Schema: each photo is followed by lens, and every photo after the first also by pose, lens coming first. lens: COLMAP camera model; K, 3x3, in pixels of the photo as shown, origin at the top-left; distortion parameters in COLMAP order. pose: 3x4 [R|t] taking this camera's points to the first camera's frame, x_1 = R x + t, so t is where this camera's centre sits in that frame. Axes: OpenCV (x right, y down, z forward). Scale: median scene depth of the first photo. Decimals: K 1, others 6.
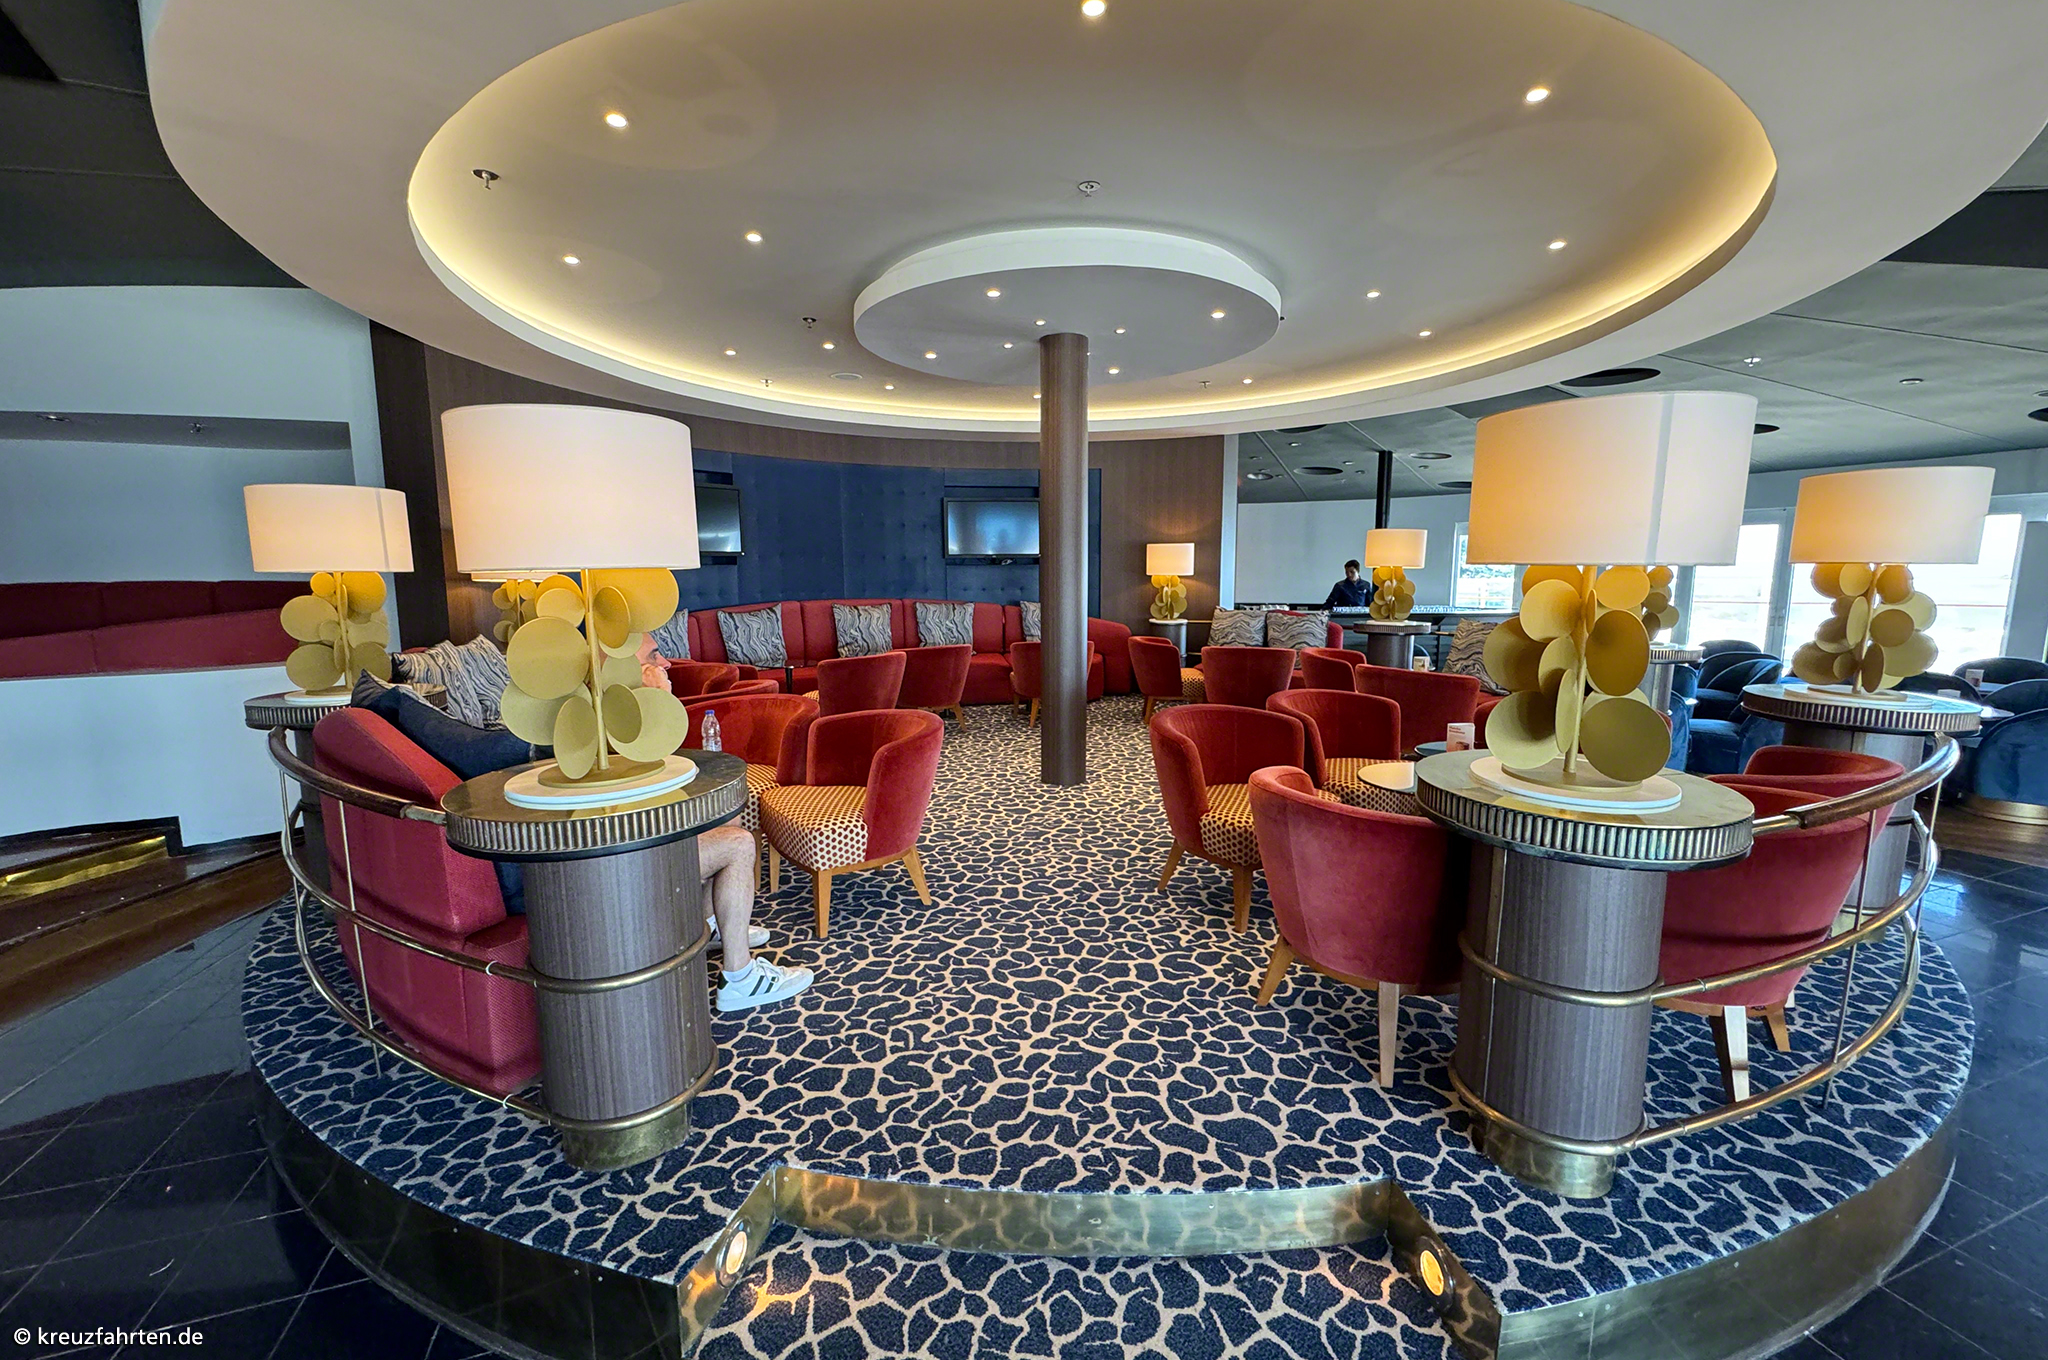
lens RADIAL K [[813.1, 0, 1027.3], [0, 813.1, 684.0], [0, 0, 1]] dist [-0.002188, 0.000616]
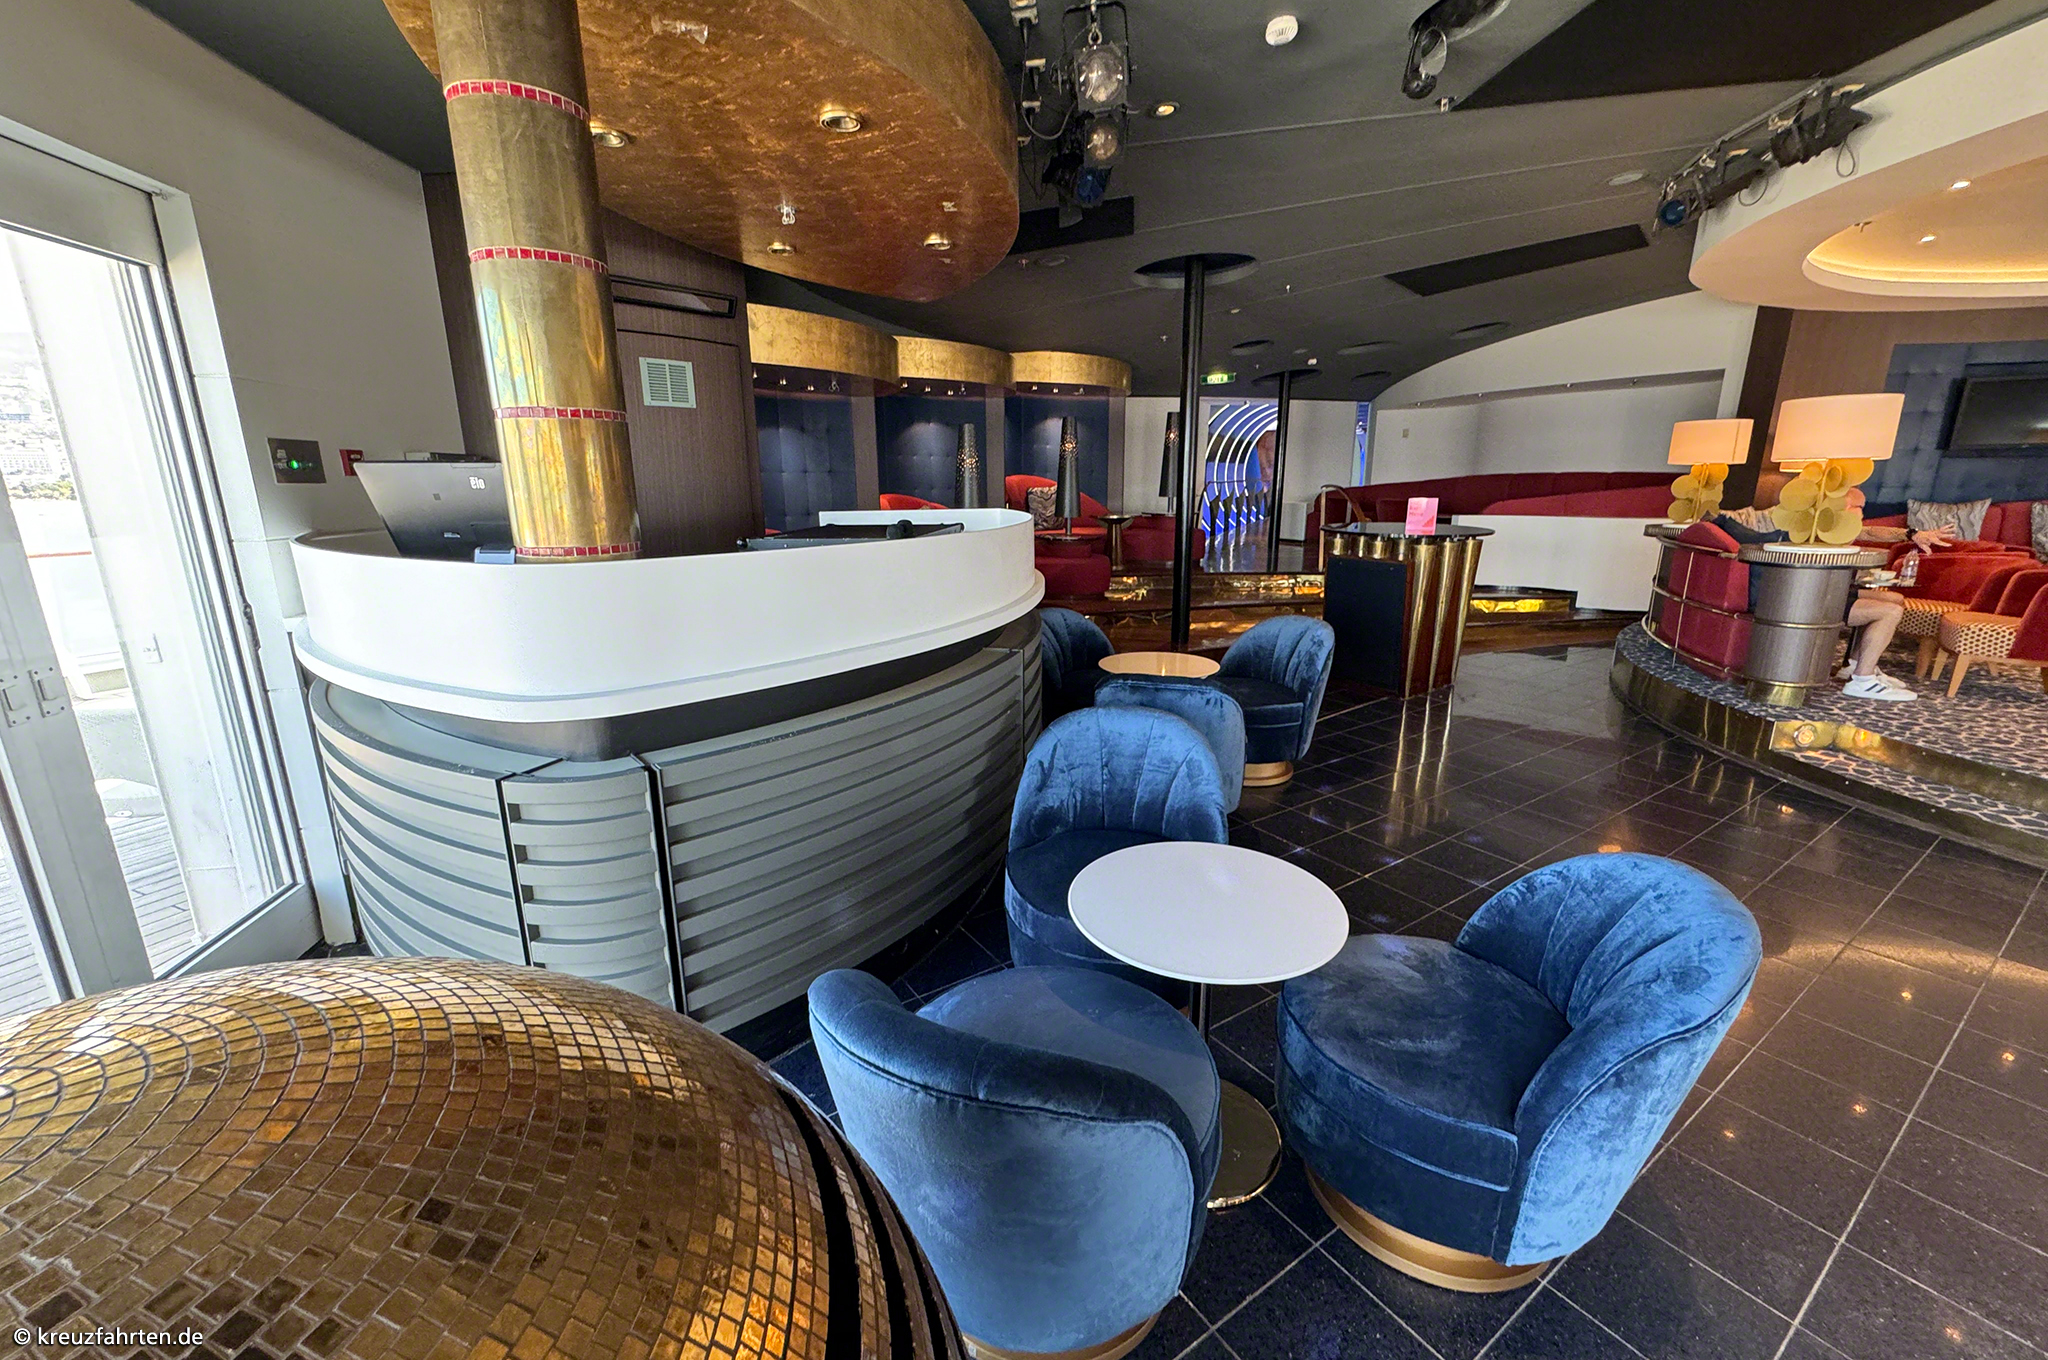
lens RADIAL K [[813.1, 0, 1027.3], [0, 813.1, 684.0], [0, 0, 1]] dist [-0.002188, 0.000616]
pose [[0.236860, 0.241807, -0.940971, 0.860821], [-0.127719, 0.967876, 0.216571, 0.185475], [0.963112, 0.068883, 0.260135, -1.222548]]
